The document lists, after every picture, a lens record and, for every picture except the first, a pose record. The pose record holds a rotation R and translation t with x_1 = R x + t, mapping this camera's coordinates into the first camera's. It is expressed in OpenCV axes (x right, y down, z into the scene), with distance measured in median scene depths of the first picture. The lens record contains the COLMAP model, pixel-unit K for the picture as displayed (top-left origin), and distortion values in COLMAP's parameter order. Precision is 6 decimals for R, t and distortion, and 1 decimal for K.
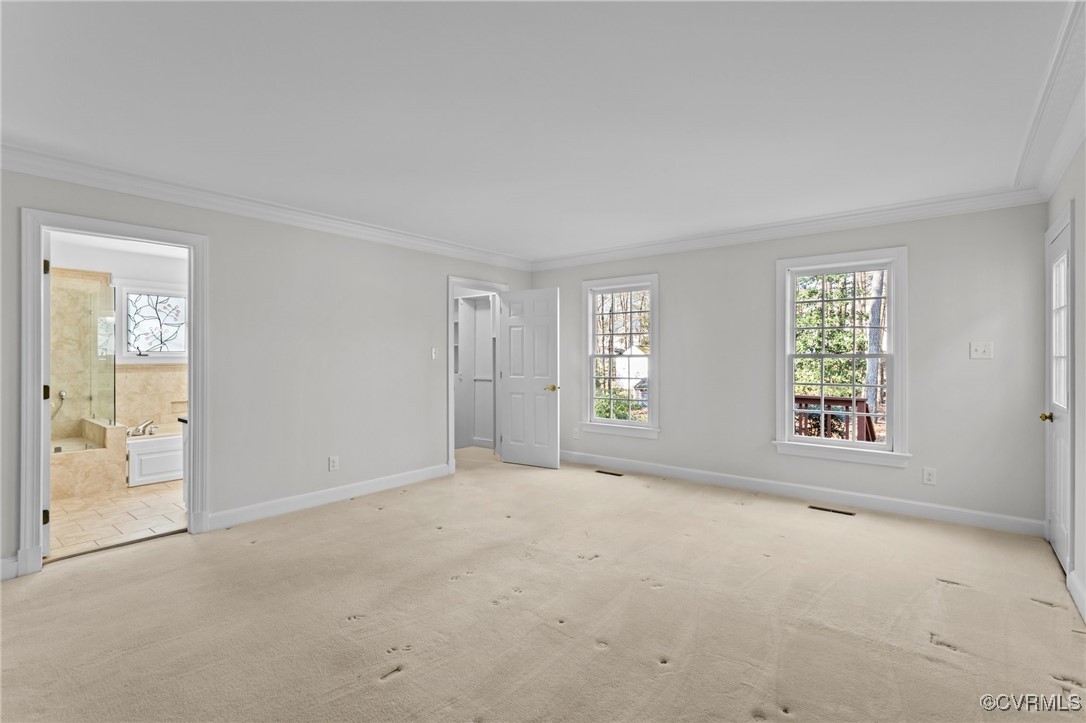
lens RADIAL K [[515.5, 0, 551.2], [0, 515.5, 356.2], [0, 0, 1]] dist [0.000249, -0.000330]
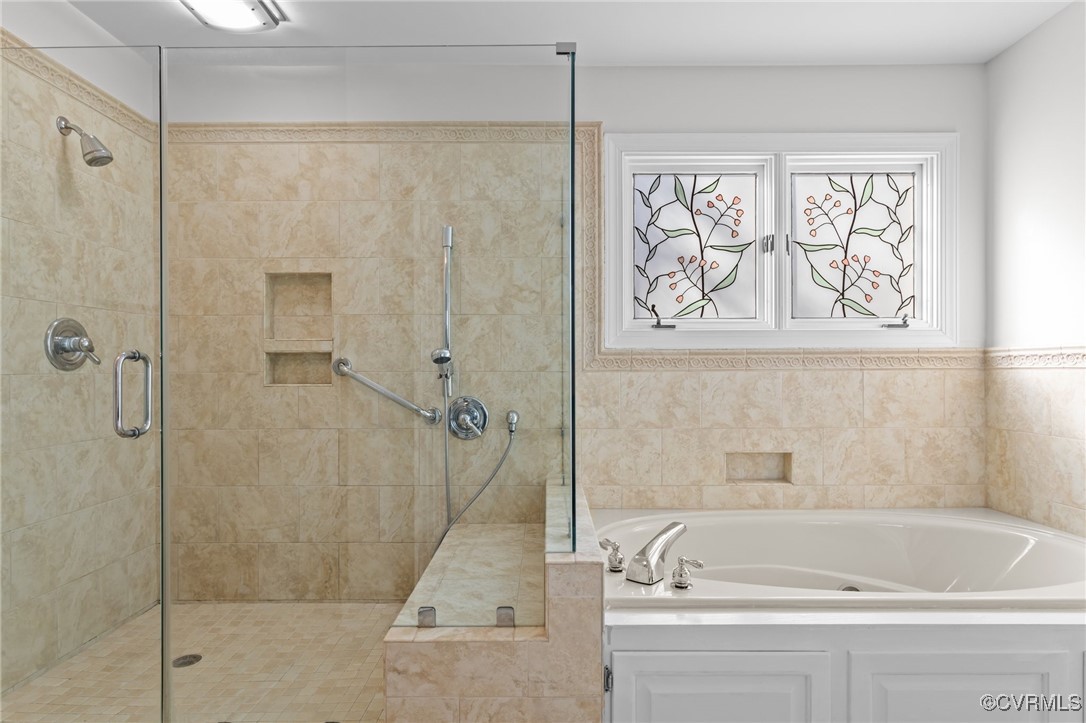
lens RADIAL K [[586.5, 0, 545.1], [0, 586.5, 365.6], [0, 0, 1]] dist [-0.008483, 0.000023]
pose [[0.625918, -0.005200, -0.779871, -0.511024], [0.000052, 0.999978, -0.006625, 0.030216], [0.779889, 0.004106, 0.625905, 0.662732]]
